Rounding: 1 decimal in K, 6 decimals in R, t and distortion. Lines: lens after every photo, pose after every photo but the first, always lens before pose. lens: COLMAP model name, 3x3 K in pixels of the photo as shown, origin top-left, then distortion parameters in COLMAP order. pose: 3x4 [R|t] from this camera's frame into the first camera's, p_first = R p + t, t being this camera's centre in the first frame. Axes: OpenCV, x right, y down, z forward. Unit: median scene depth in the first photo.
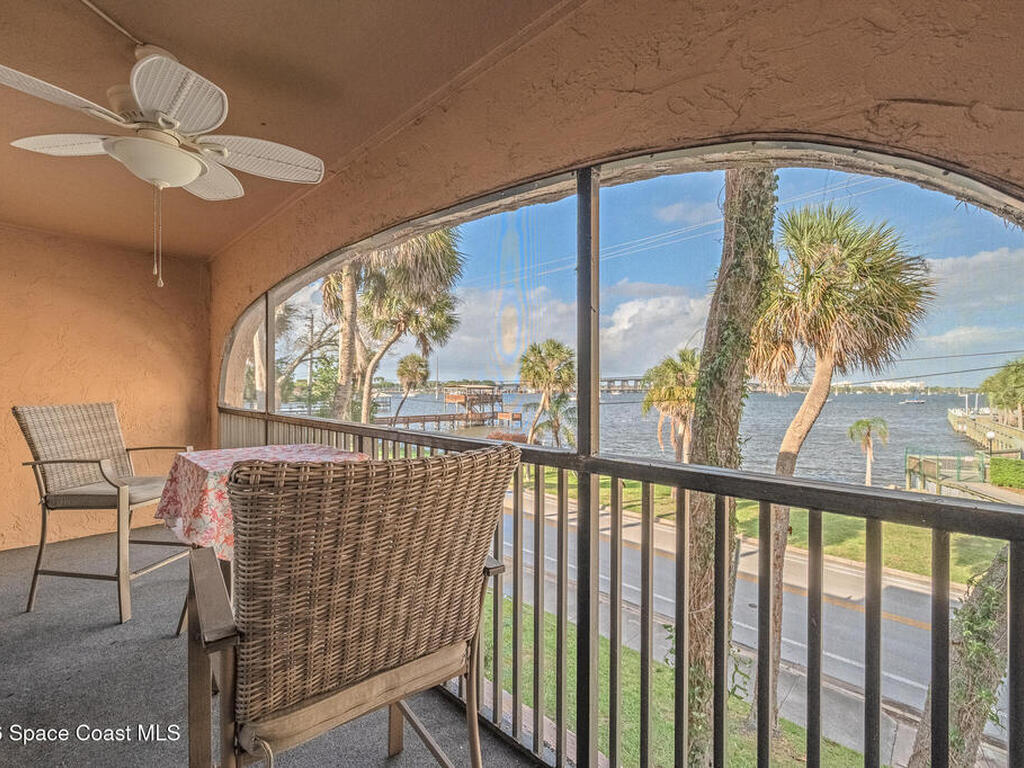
lens RADIAL K [[465.2, 0, 521.9], [0, 465.2, 387.6], [0, 0, 1]] dist [-0.000345, -0.000060]
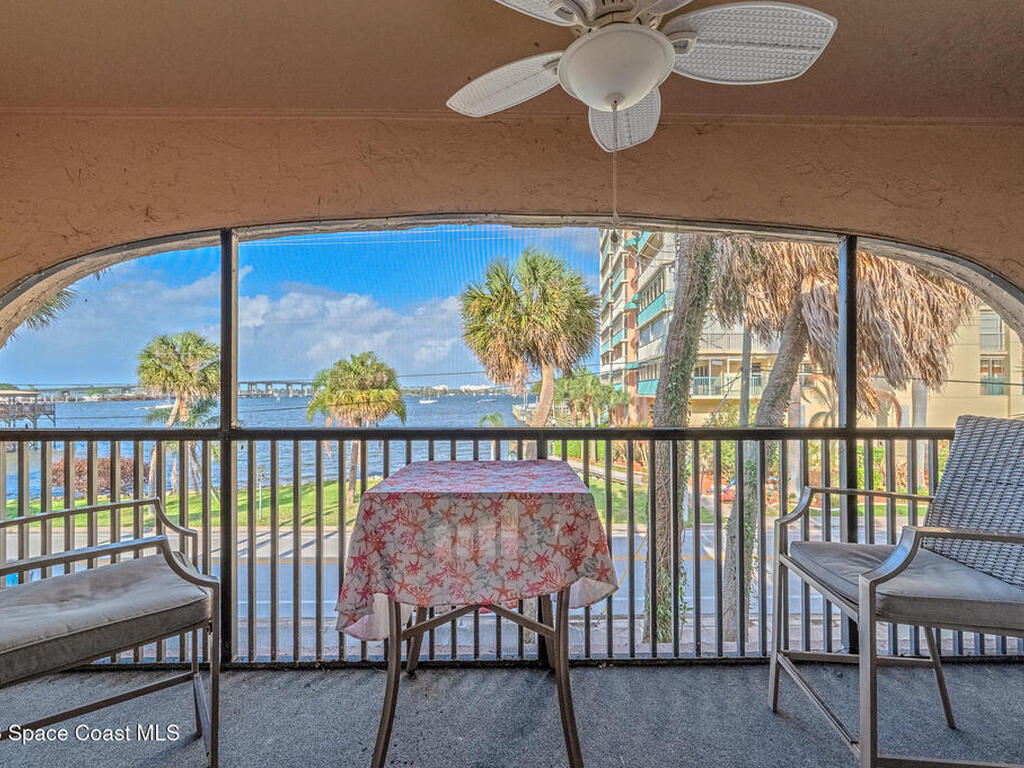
lens RADIAL K [[465.2, 0, 521.9], [0, 465.2, 387.6], [0, 0, 1]] dist [-0.000345, -0.000060]
pose [[0.710347, -0.004506, 0.703837, -0.095376], [0.010141, 0.999941, -0.003834, 0.000711], [-0.703778, 0.009861, 0.710351, 0.039125]]
